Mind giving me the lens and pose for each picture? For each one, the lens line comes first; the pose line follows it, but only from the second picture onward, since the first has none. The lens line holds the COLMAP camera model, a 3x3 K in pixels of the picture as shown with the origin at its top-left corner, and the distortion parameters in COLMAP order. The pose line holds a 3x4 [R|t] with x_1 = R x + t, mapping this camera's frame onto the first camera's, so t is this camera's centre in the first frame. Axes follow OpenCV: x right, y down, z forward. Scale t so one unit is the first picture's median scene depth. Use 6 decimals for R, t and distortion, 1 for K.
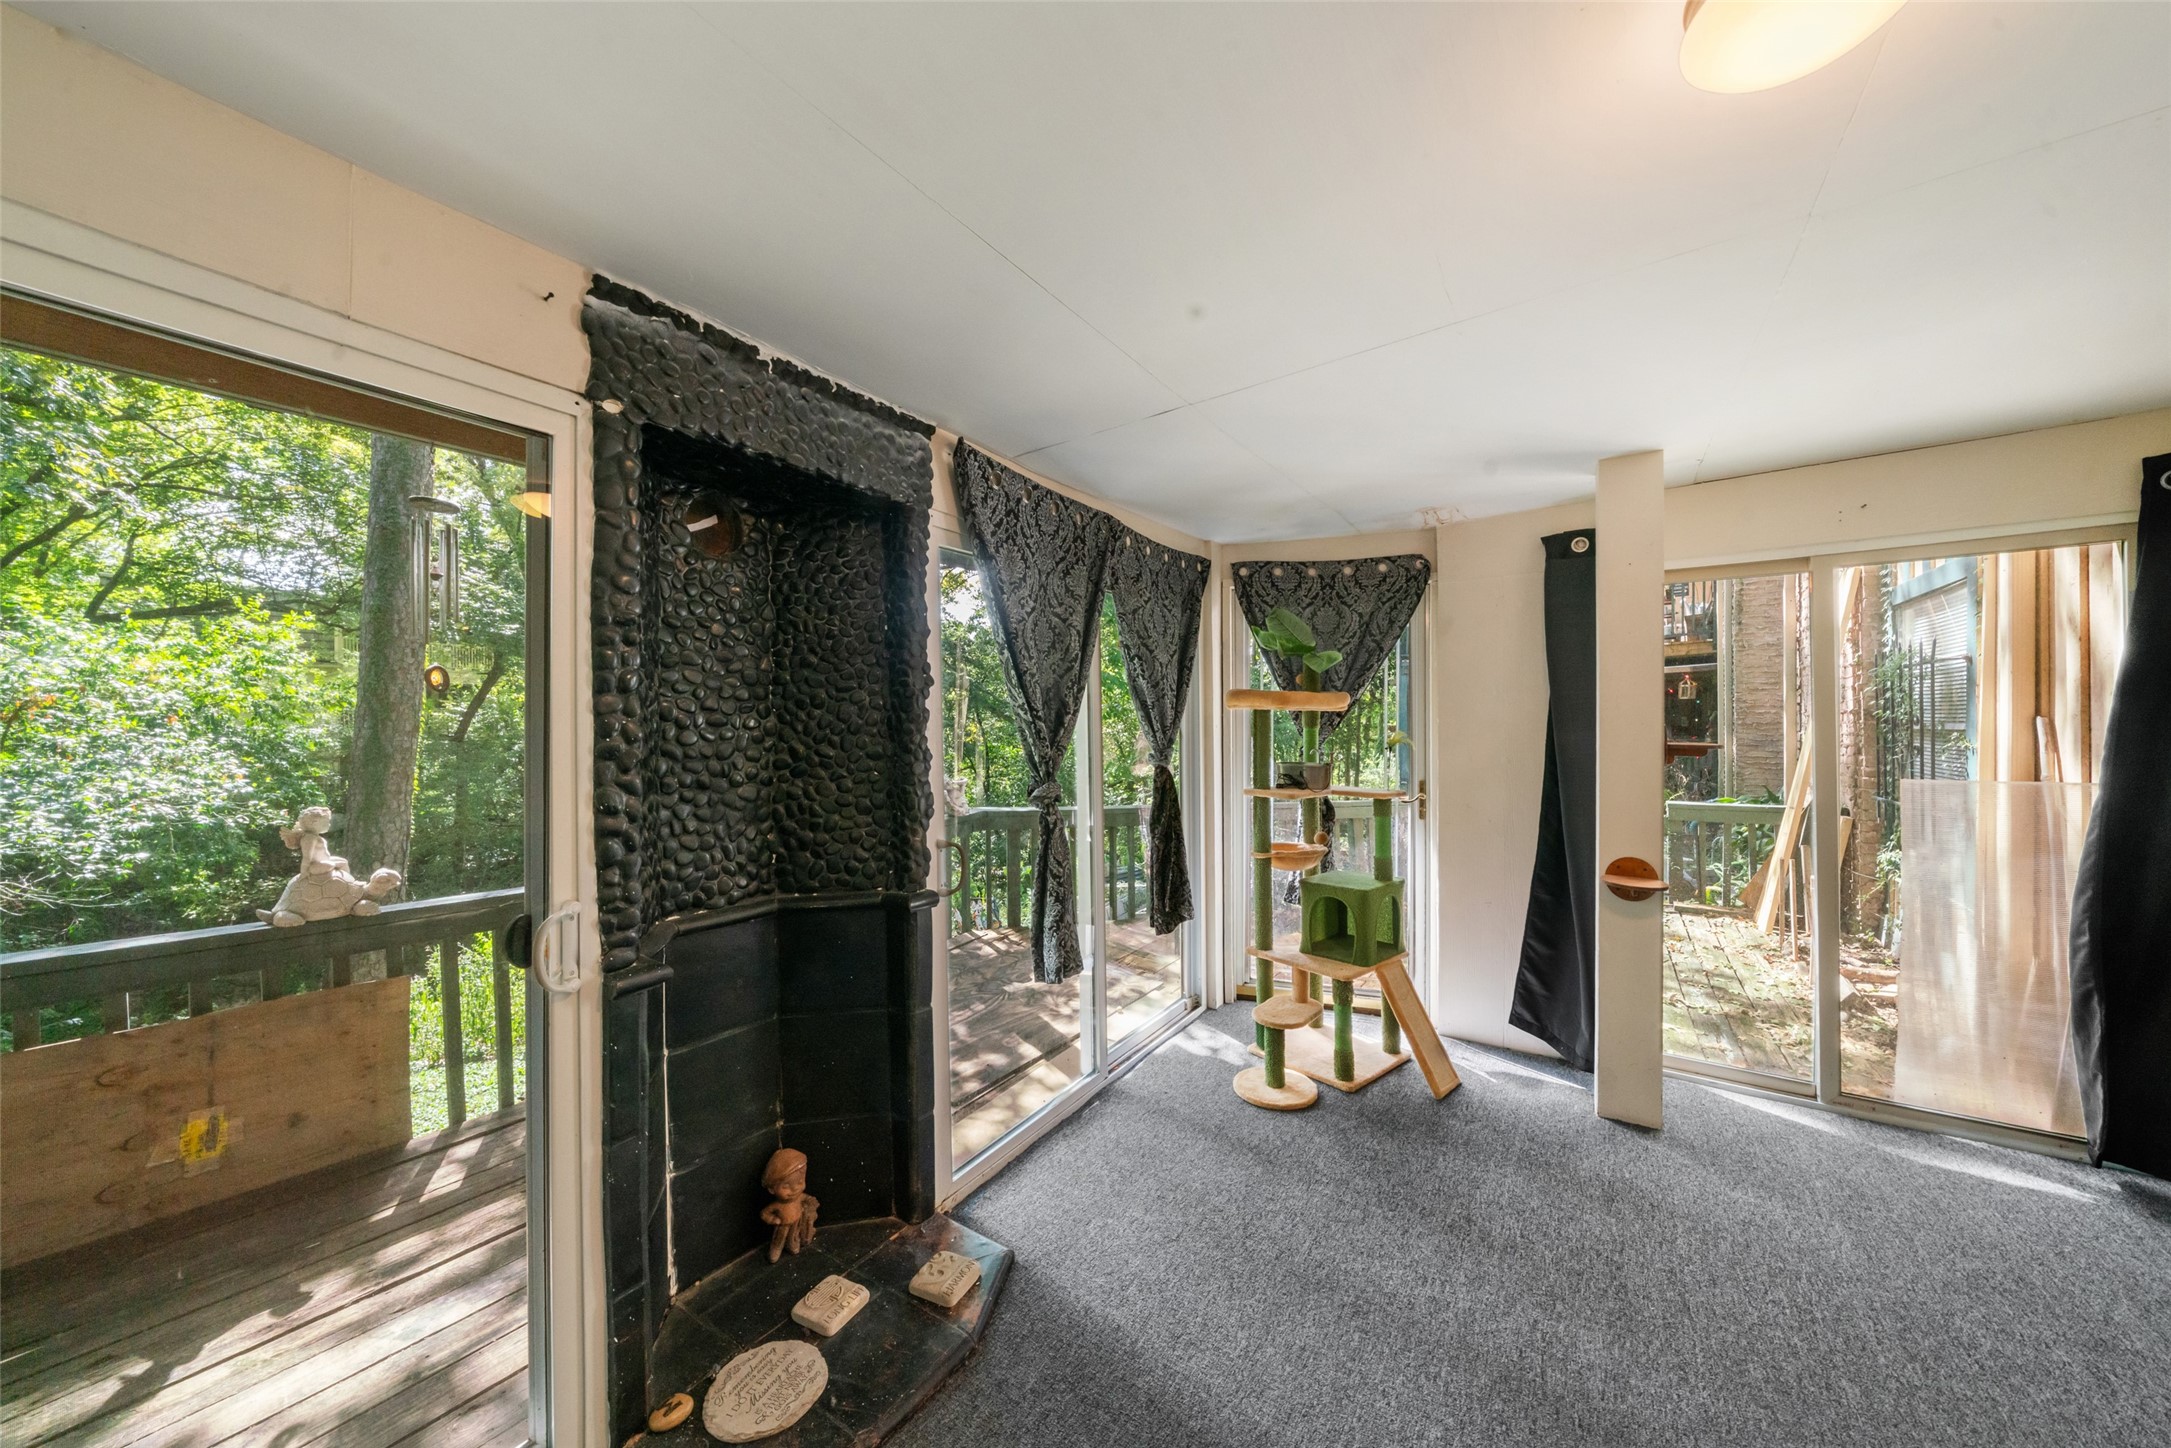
lens RADIAL K [[747.1, 0, 1074.2], [0, 747.1, 725.6], [0, 0, 1]] dist [-0.008756, 0.000326]
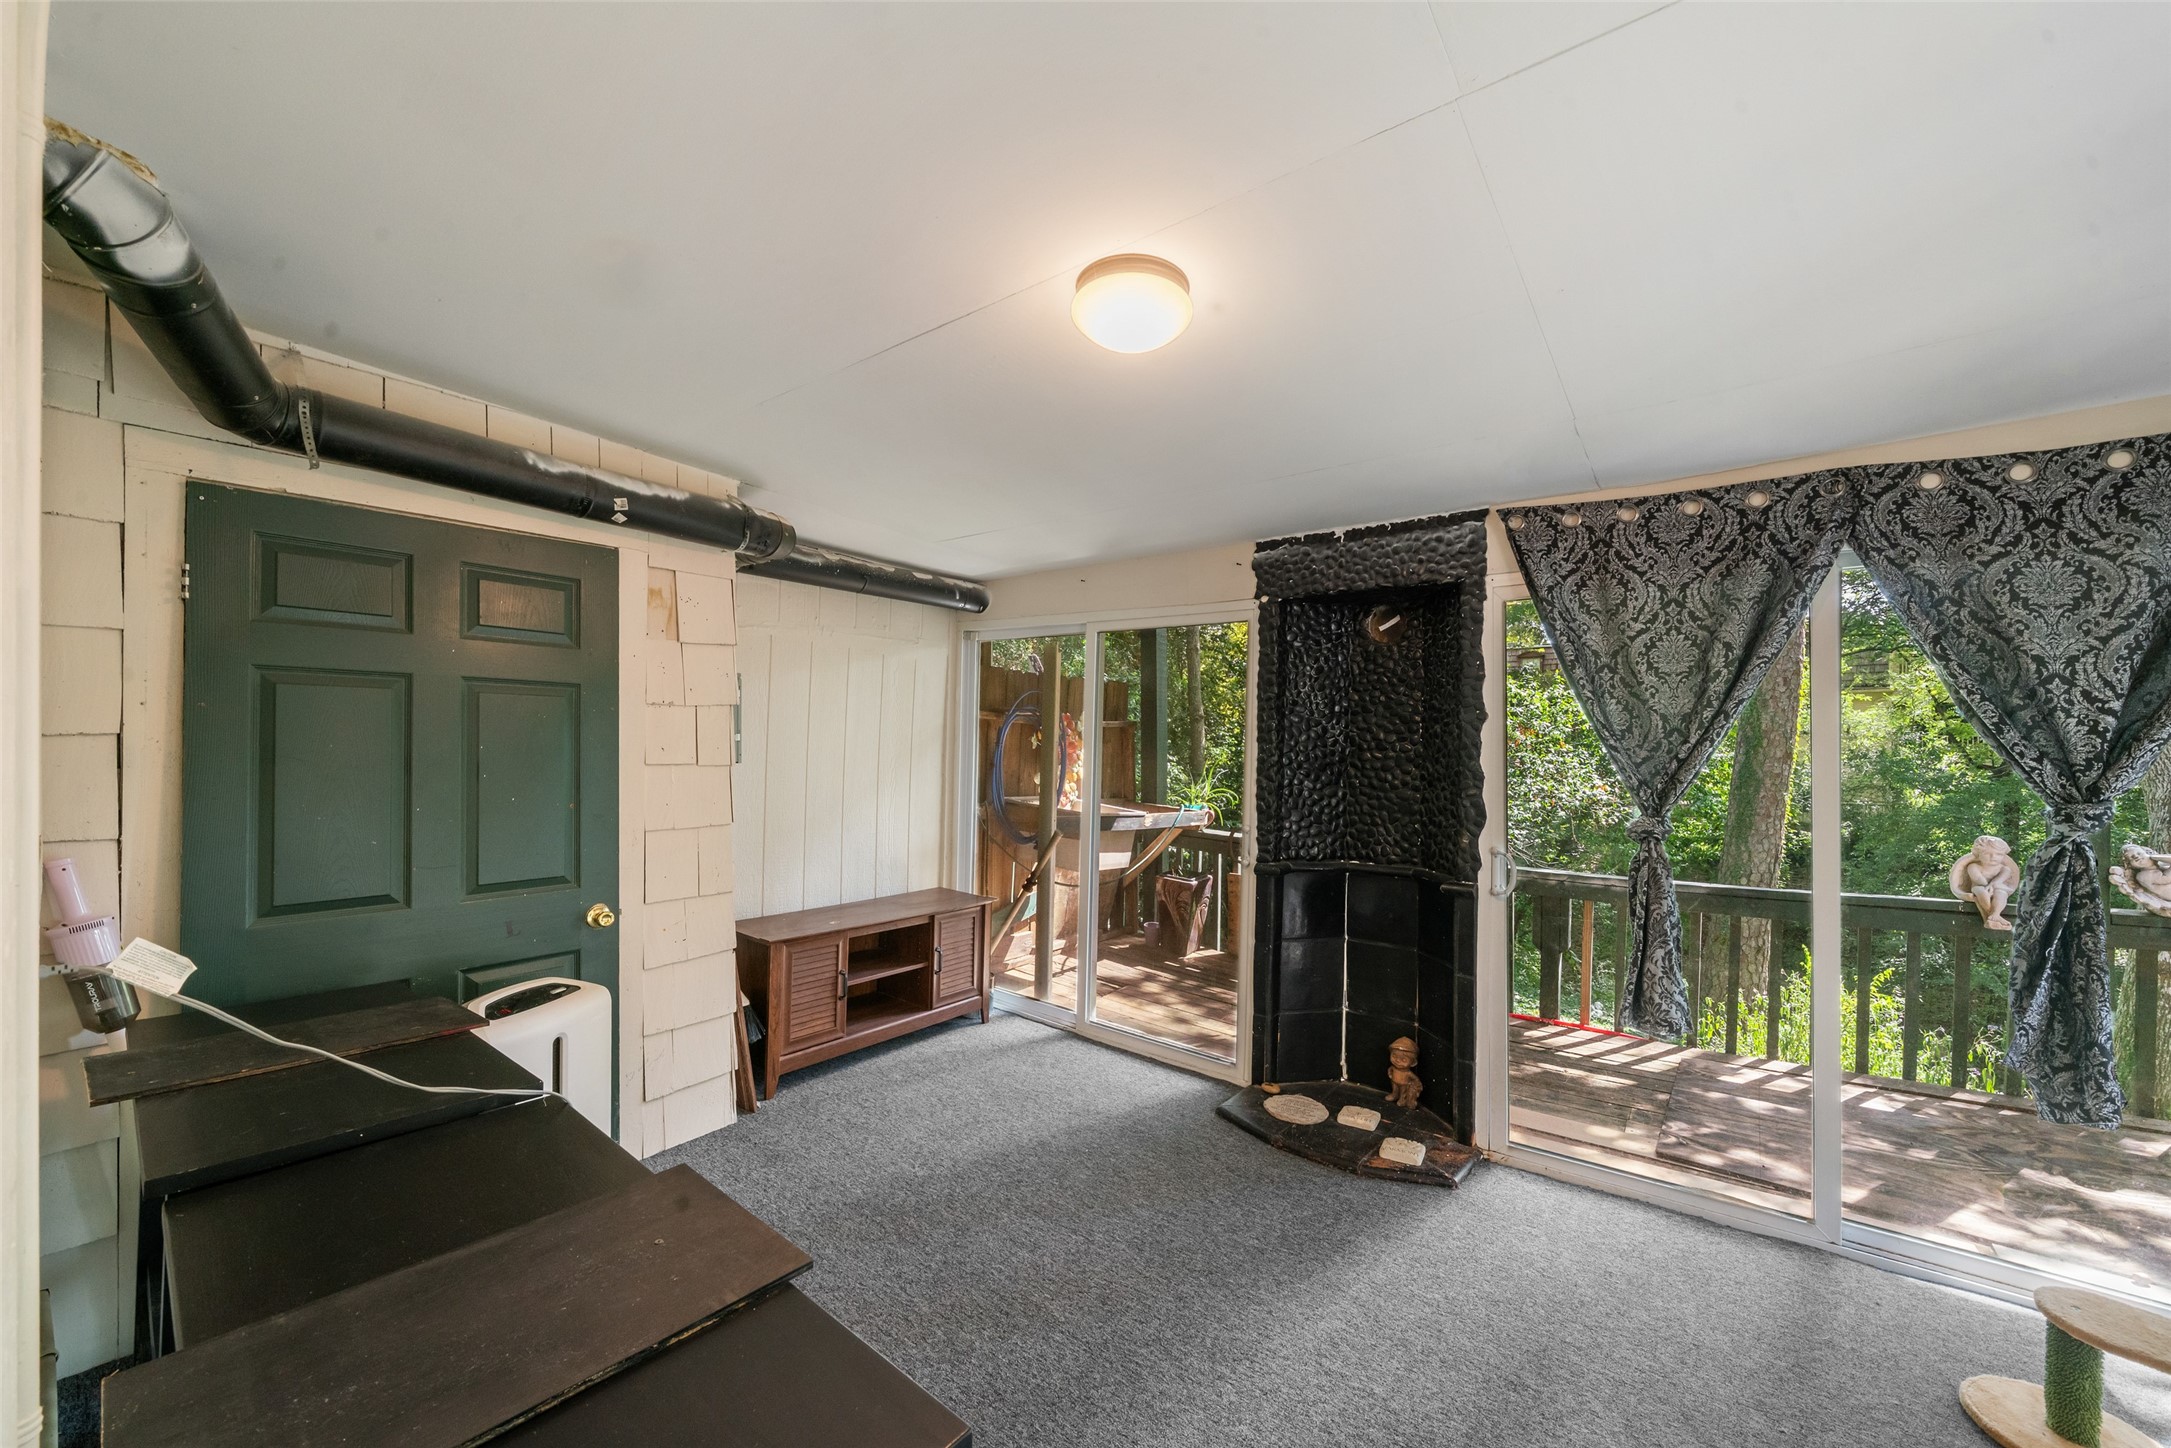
lens RADIAL K [[807.4, 0, 1090.1], [0, 807.4, 740.0], [0, 0, 1]] dist [-0.002318, -0.000043]
pose [[-0.045666, -0.001903, -0.998955, 1.169334], [-0.013982, 0.999901, -0.001266, -0.008868], [0.998859, 0.013909, -0.045688, 0.413228]]
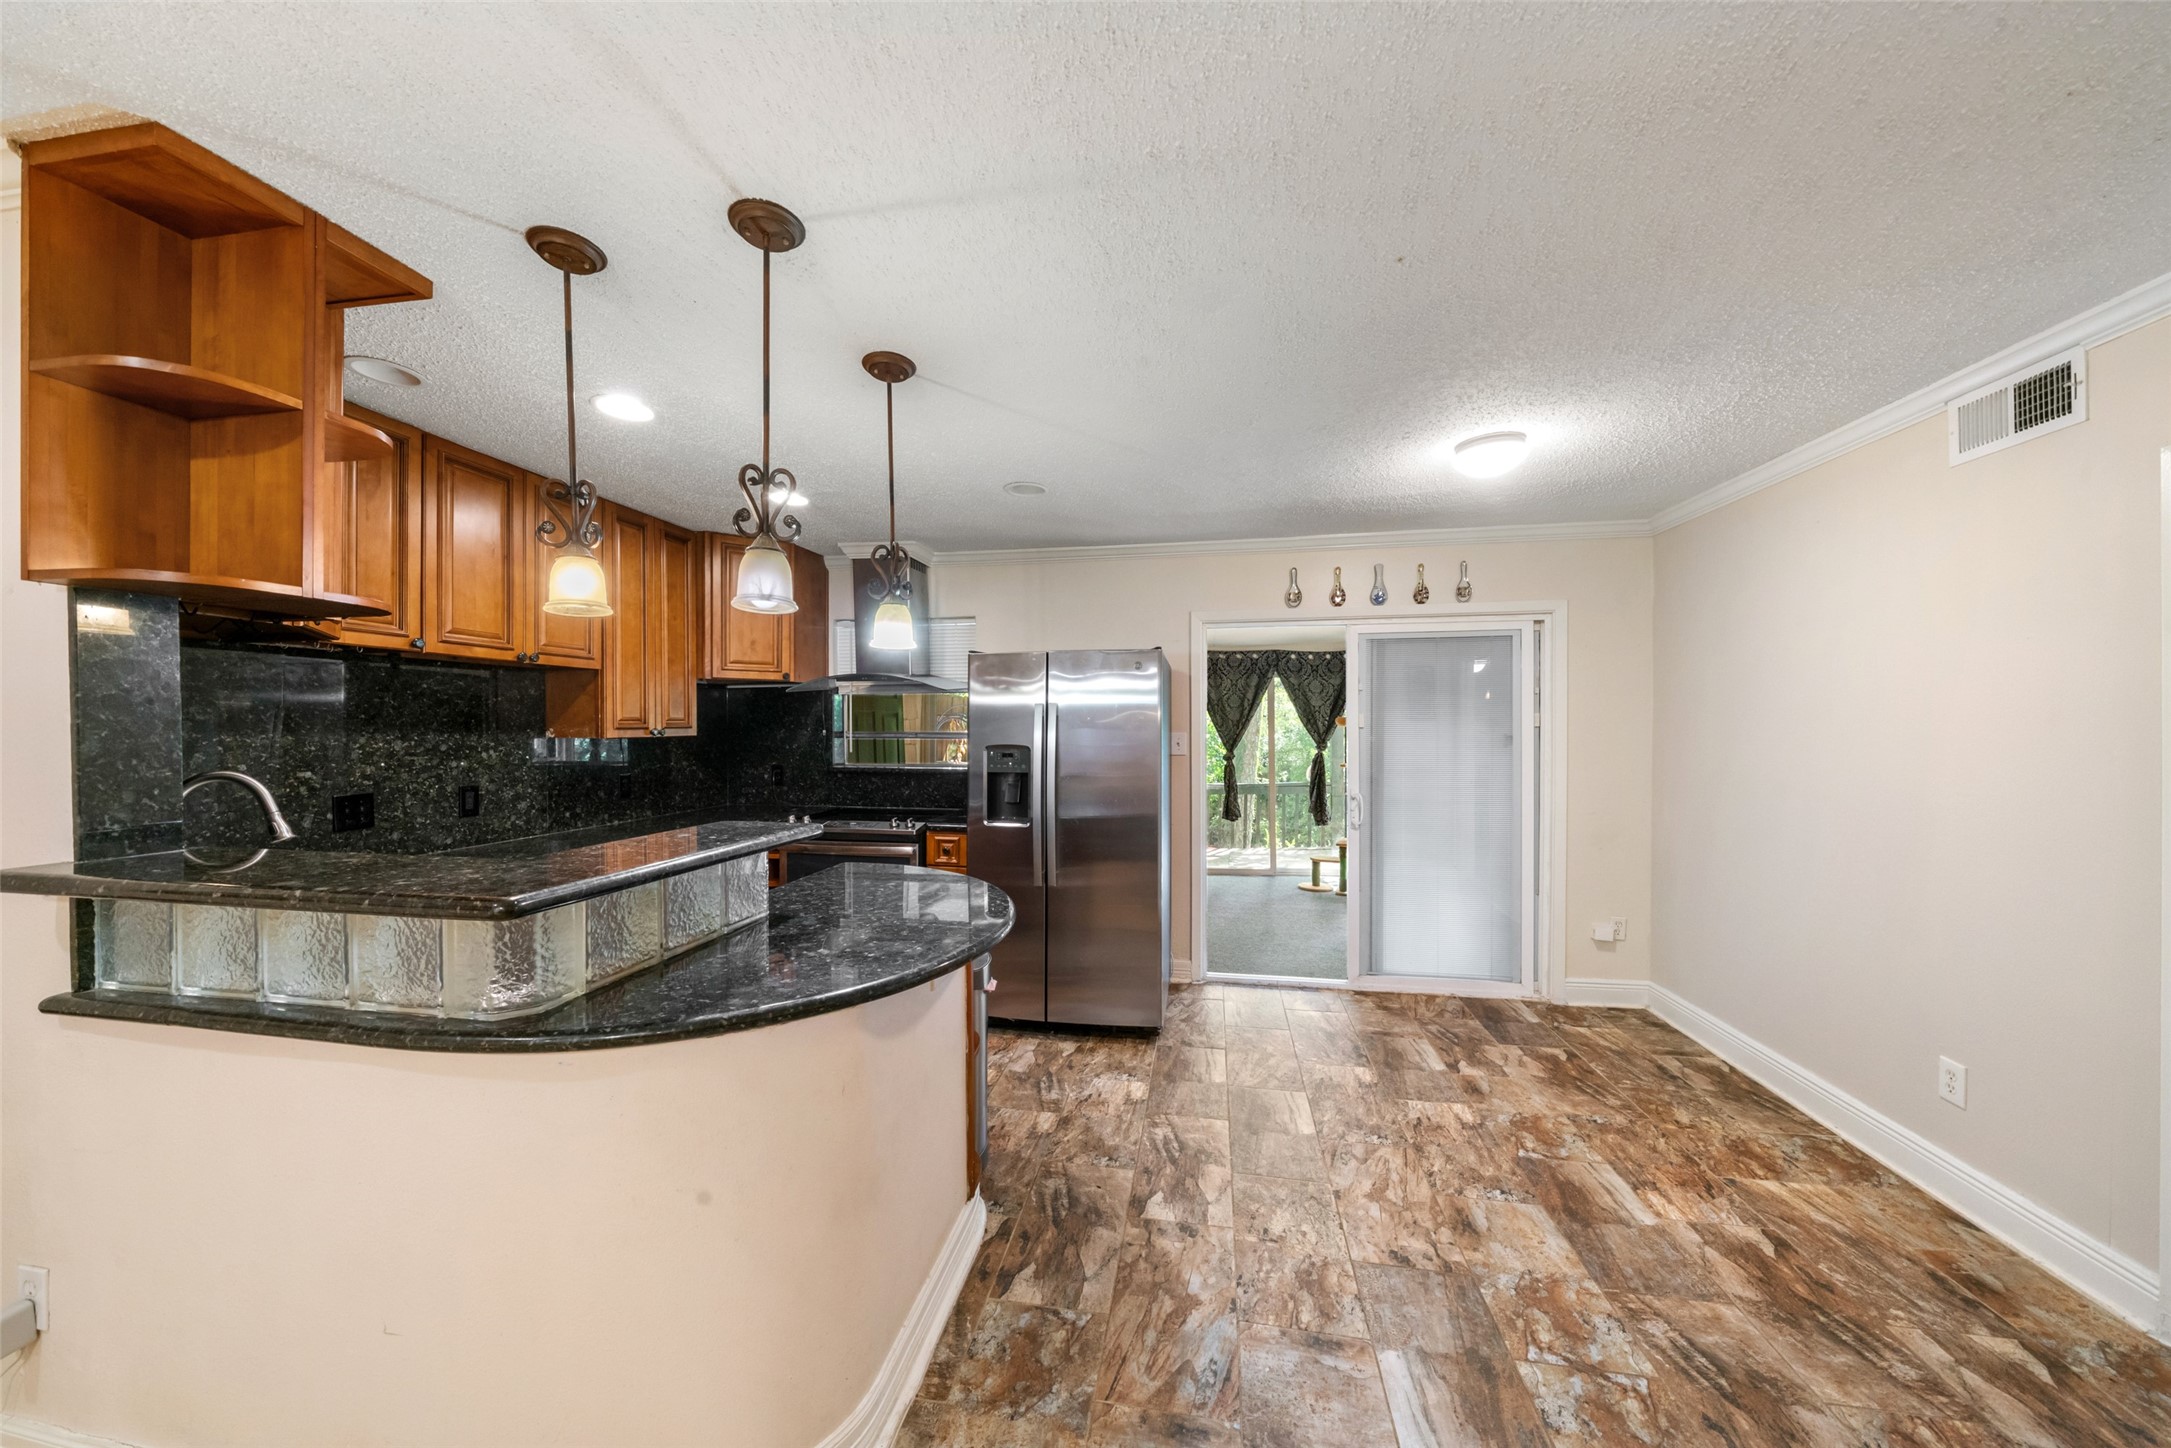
lens RADIAL K [[747.1, 0, 1074.2], [0, 747.1, 725.6], [0, 0, 1]] dist [-0.008756, 0.000326]
pose [[0.419865, 0.000915, -0.907586, 2.782004], [-0.002589, 0.999997, -0.000190, -0.031608], [0.907583, 0.002429, 0.419866, -0.917639]]
